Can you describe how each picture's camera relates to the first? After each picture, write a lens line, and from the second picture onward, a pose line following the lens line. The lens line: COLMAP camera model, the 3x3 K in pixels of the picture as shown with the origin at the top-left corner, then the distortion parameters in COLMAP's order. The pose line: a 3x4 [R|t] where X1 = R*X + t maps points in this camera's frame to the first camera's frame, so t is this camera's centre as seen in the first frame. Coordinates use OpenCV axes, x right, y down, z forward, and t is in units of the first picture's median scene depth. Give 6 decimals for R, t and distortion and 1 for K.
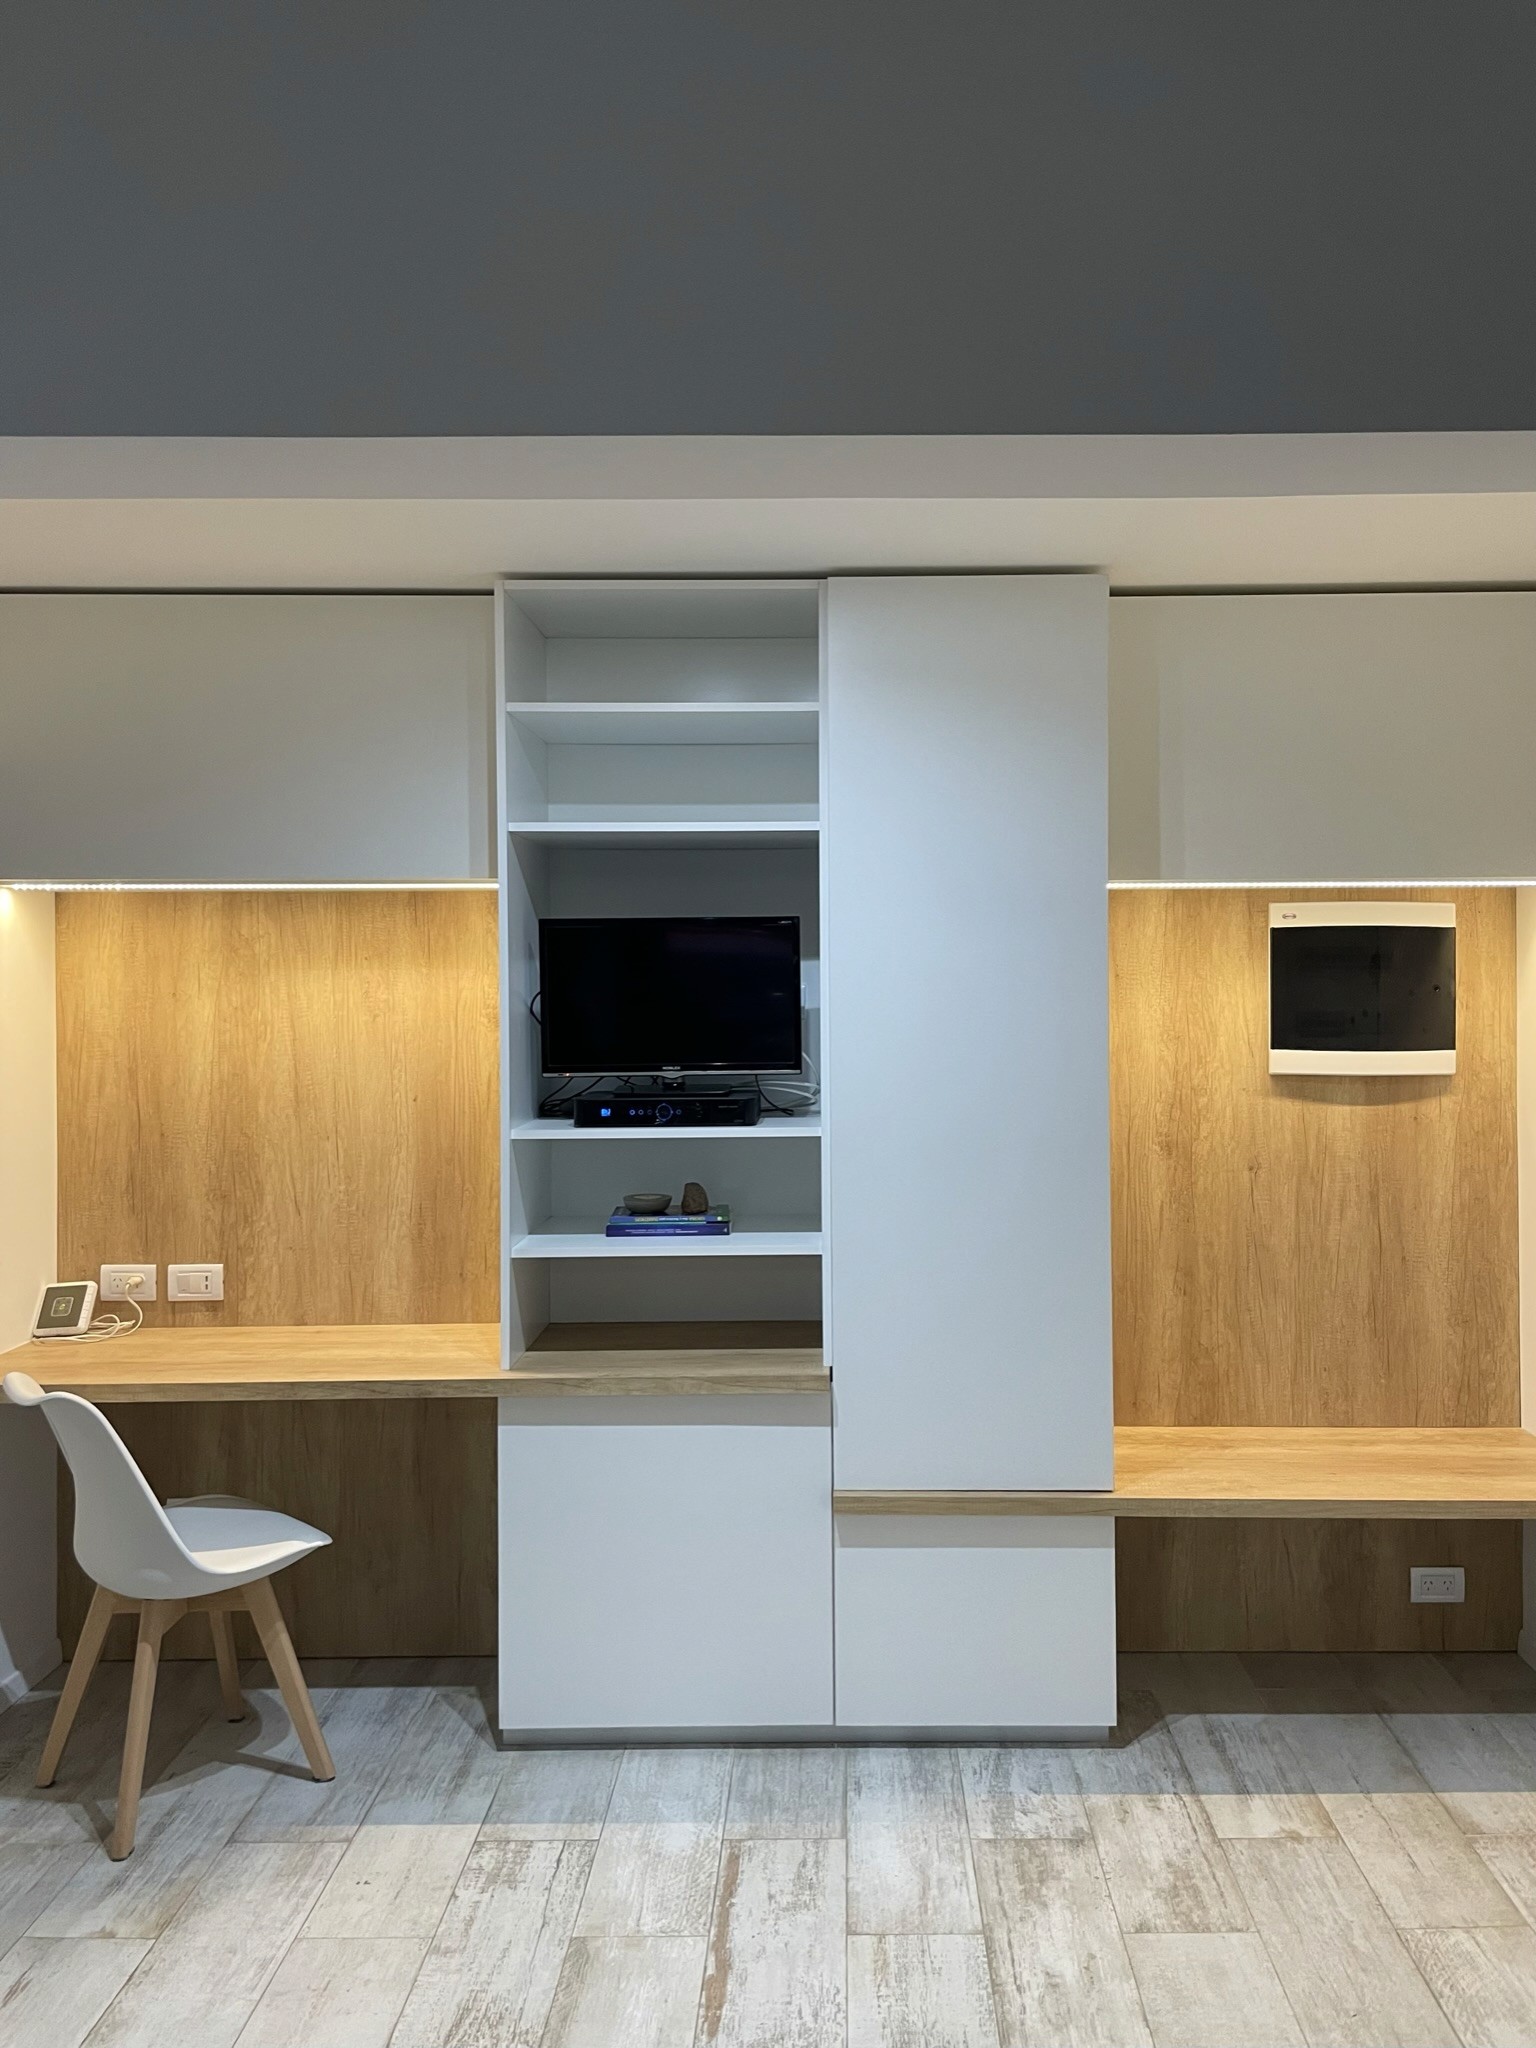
lens RADIAL K [[1562.8, 0, 815.3], [0, 1562.8, 1024.2], [0, 0, 1]] dist [0.088634, -0.114422]
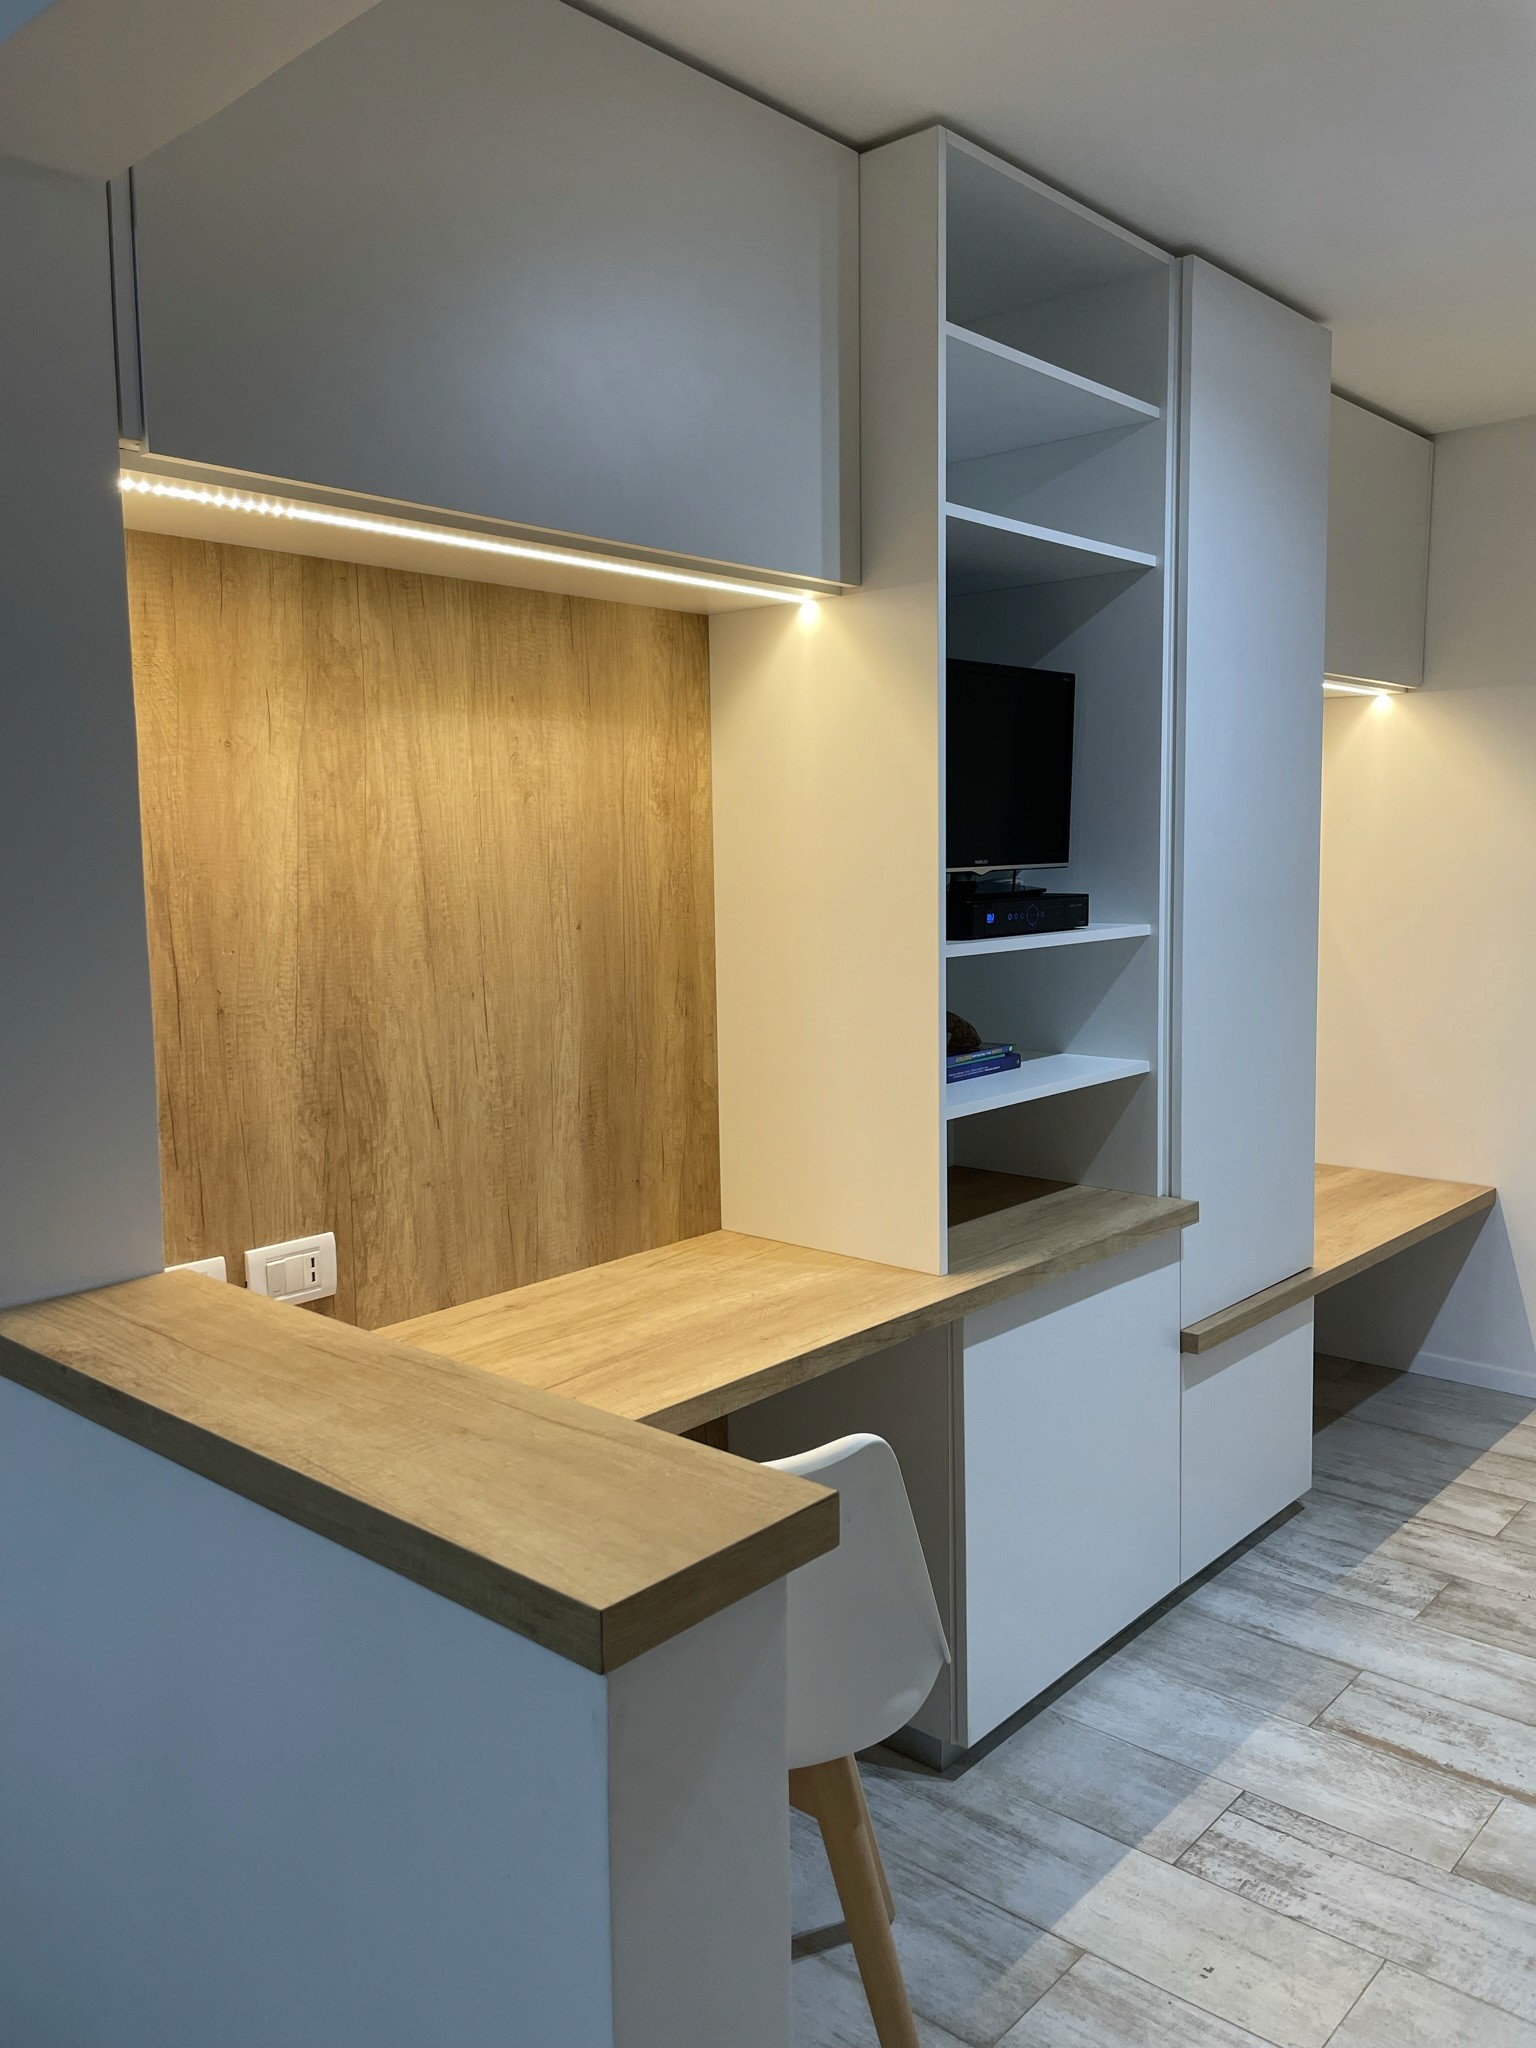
lens RADIAL K [[1562.8, 0, 764.5], [0, 1562.8, 1010.7], [0, 0, 1]] dist [0.088634, -0.114422]
pose [[0.660567, -0.082047, 0.746270, -0.687058], [0.026782, 0.995953, 0.085792, 0.029270], [-0.750289, -0.036685, 0.660091, 0.517235]]
